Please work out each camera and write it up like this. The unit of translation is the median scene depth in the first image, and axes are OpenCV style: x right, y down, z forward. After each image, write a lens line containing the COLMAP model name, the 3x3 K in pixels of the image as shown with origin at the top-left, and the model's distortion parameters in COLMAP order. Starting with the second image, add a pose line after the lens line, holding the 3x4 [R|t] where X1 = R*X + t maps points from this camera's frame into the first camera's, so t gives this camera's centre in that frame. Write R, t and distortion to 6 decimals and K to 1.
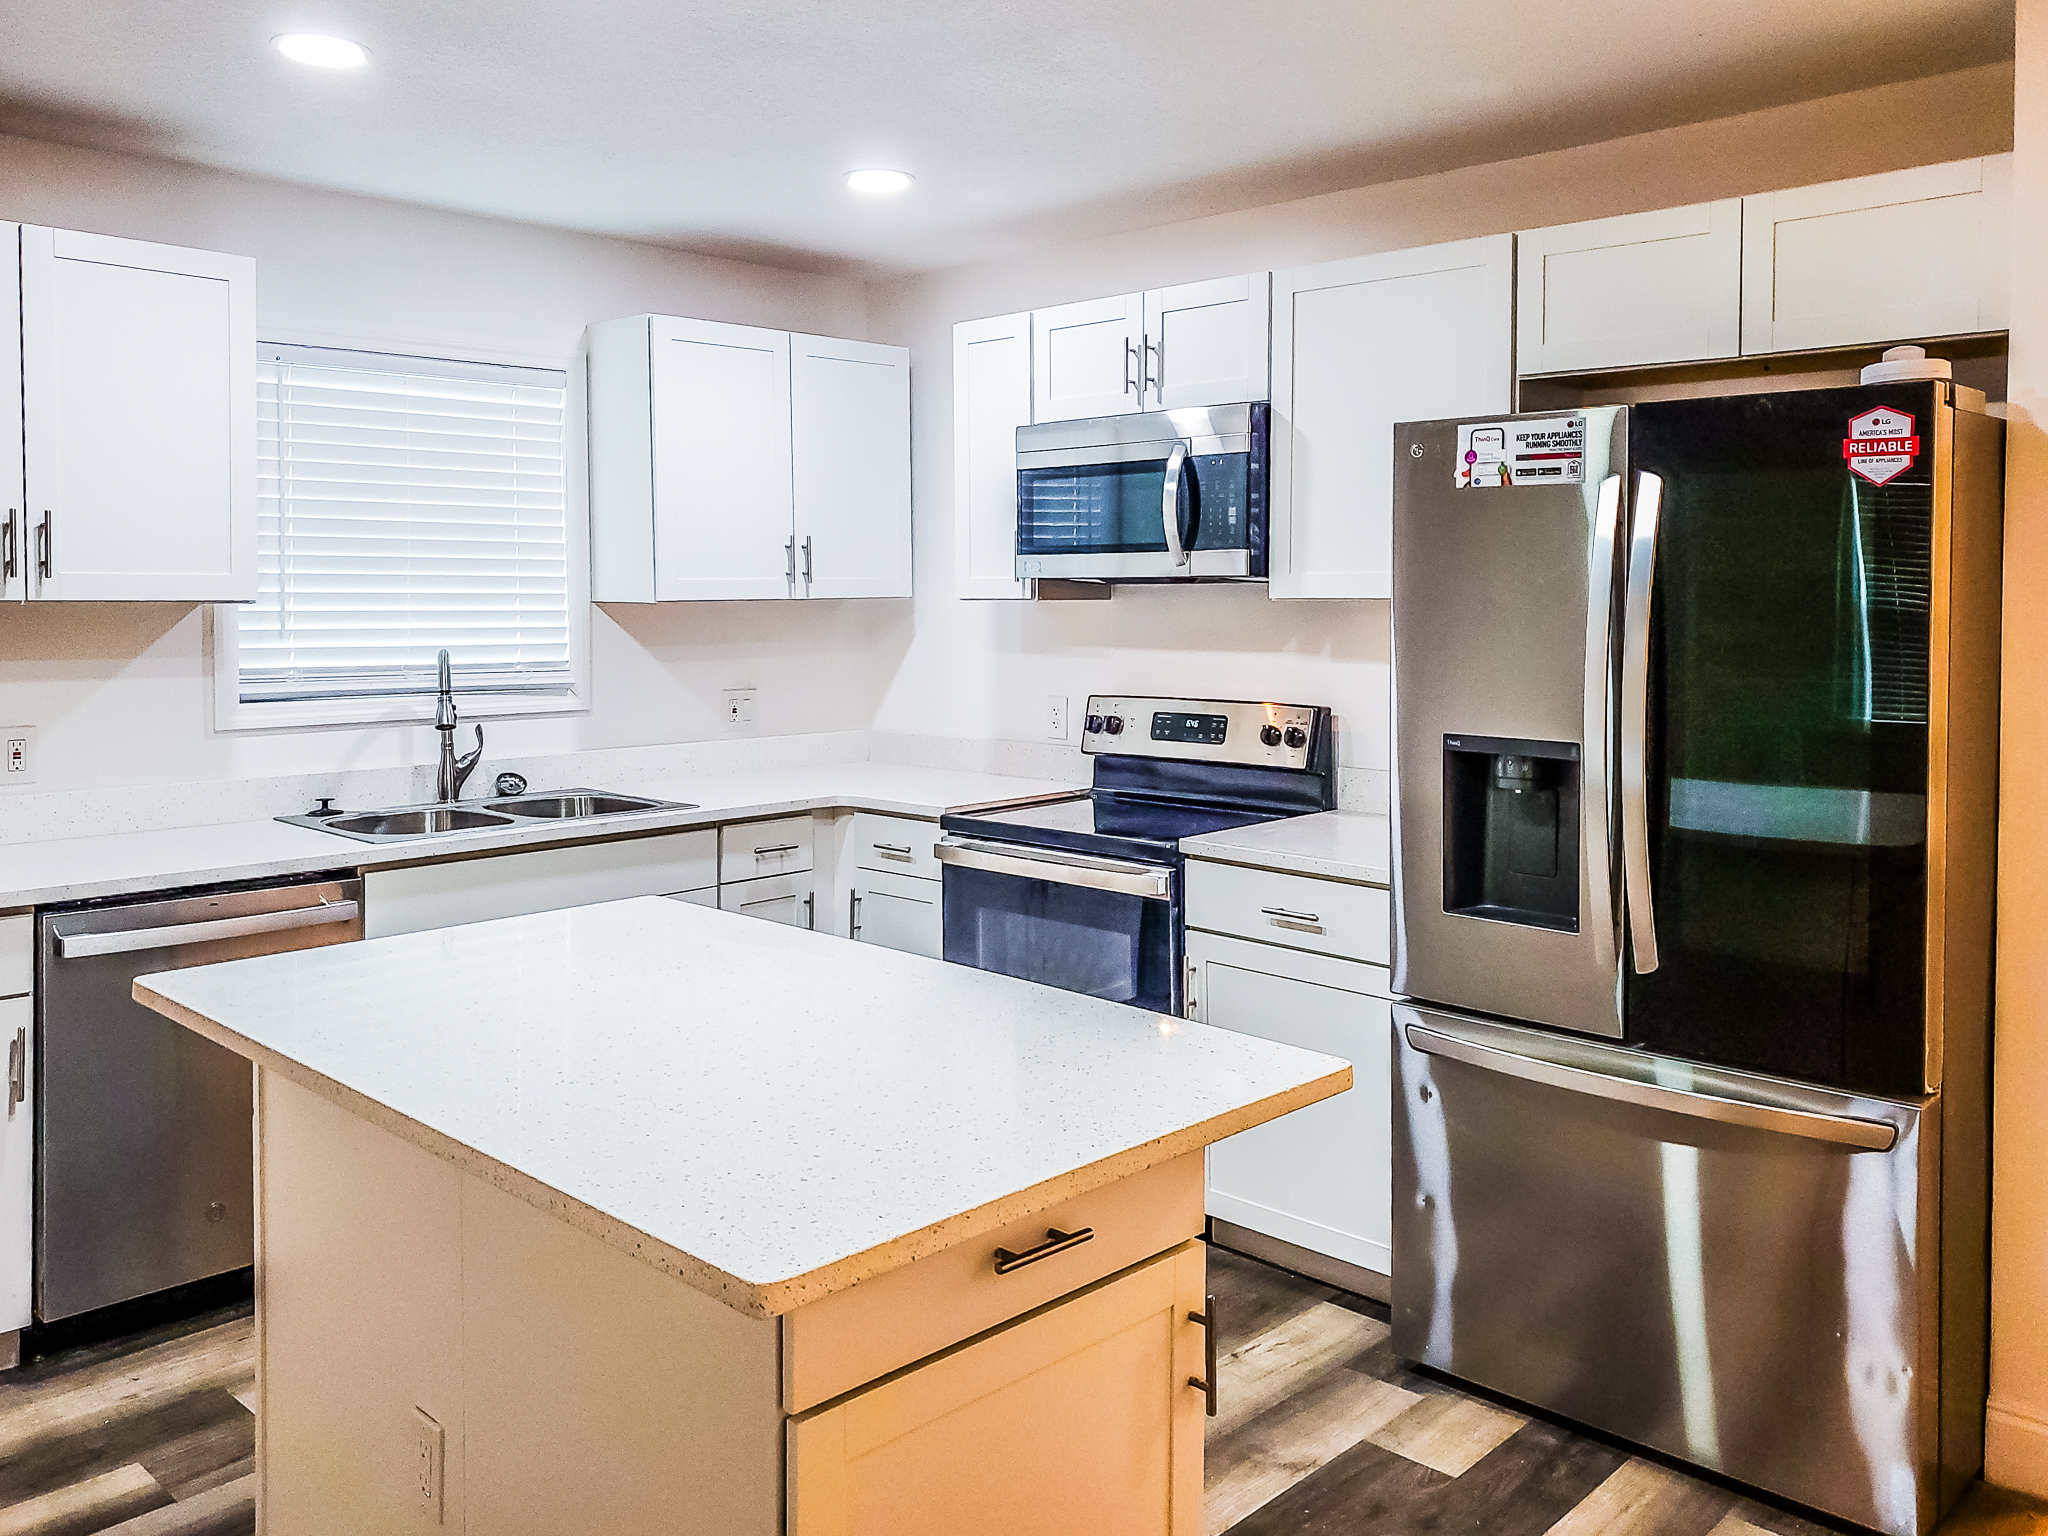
lens RADIAL K [[1656.9, 0, 1025.7], [0, 1656.9, 657.3], [0, 0, 1]] dist [0.004744, -0.013100]
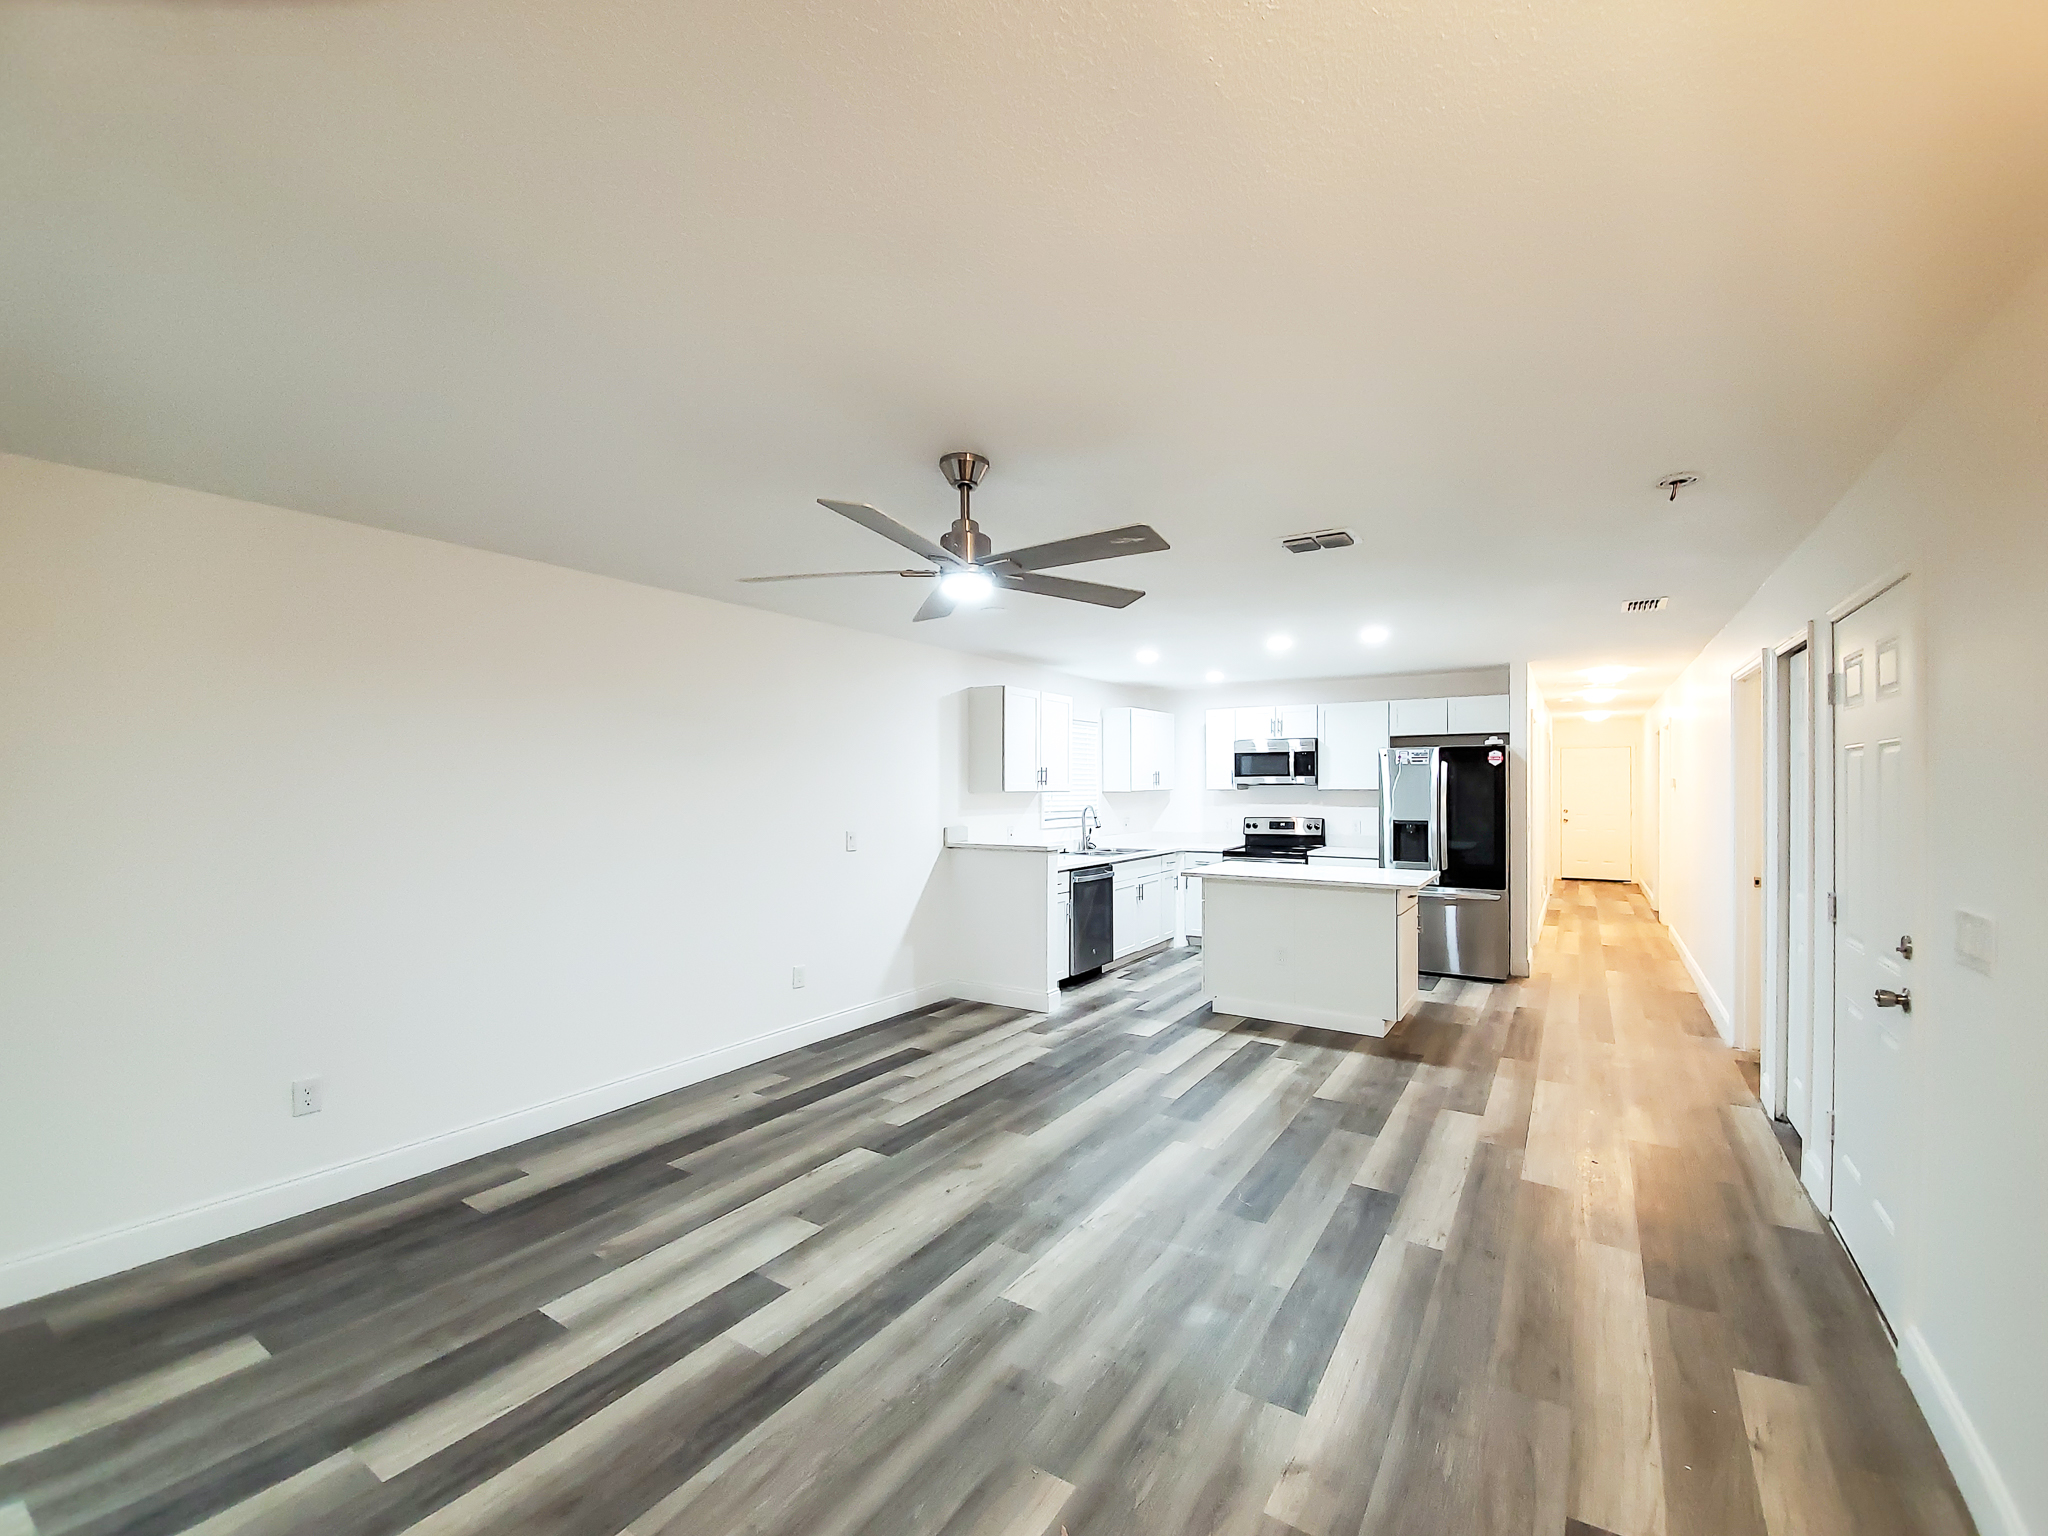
lens RADIAL K [[820.8, 0, 1076.7], [0, 820.8, 808.2], [0, 0, 1]] dist [0.015857, 0.000051]
pose [[0.976516, -0.007875, 0.215299, -0.827927], [0.010865, 0.999860, -0.012707, 0.026507], [-0.215169, 0.014748, 0.976466, -0.754402]]
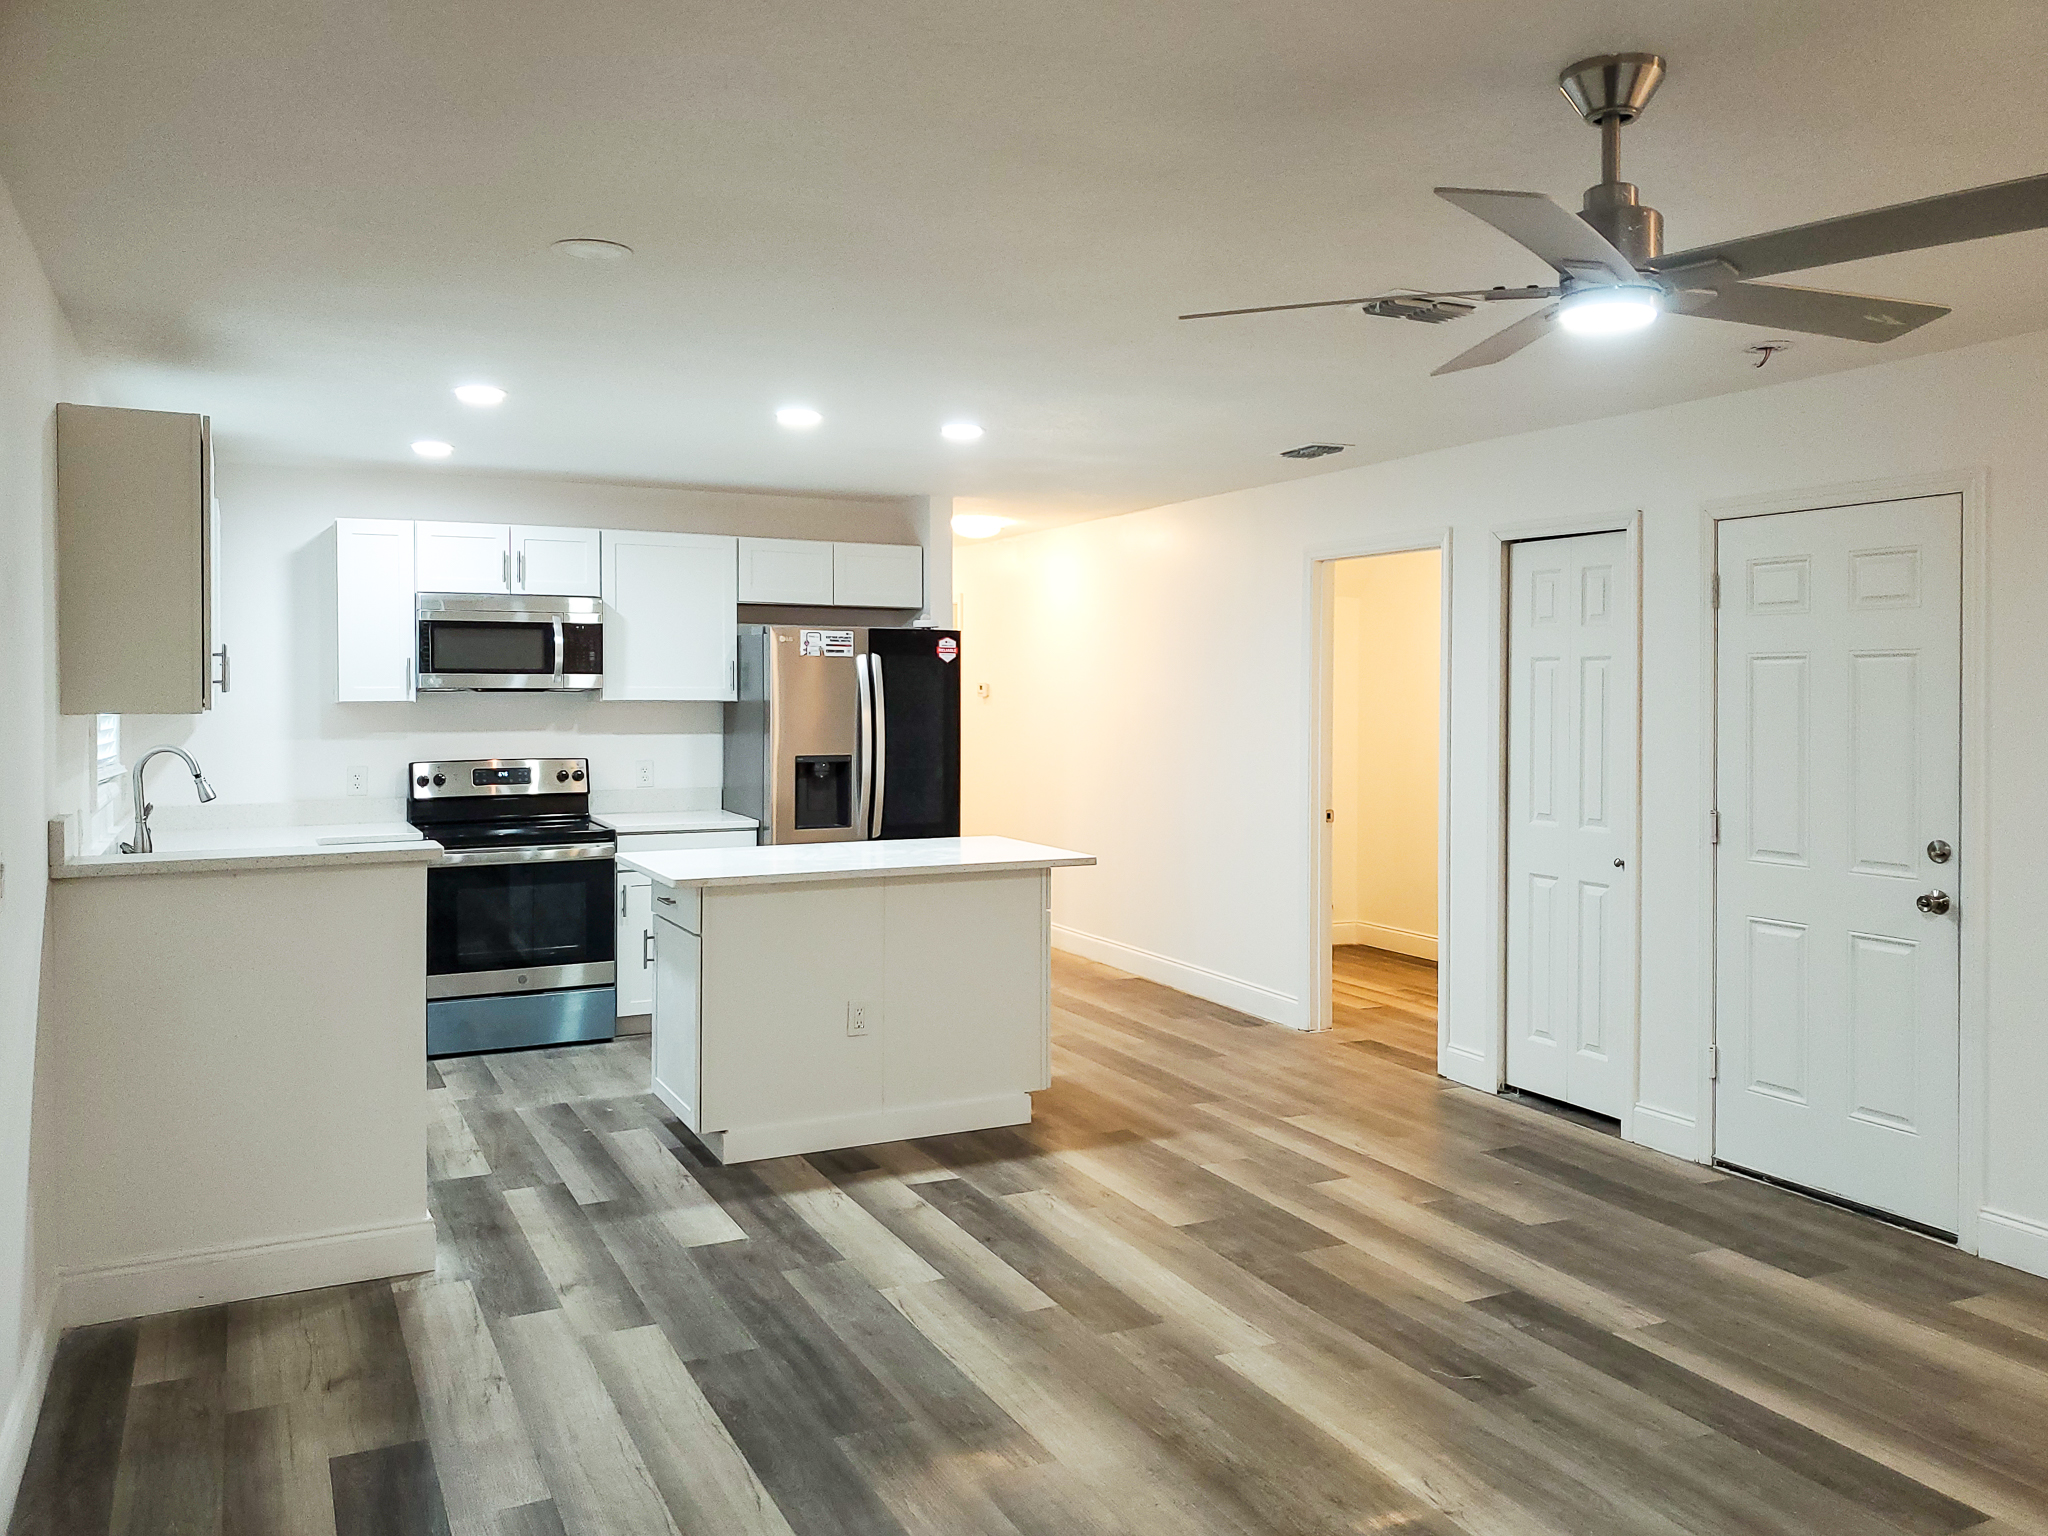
lens RADIAL K [[1610.4, 0, 1036.6], [0, 1610.4, 757.5], [0, 0, 1]] dist [0.029609, -0.006286]
pose [[0.341195, -0.037786, 0.939233, -1.473078], [0.034970, 0.999010, 0.027487, -0.003913], [-0.939342, 0.023467, 0.342179, -0.107785]]
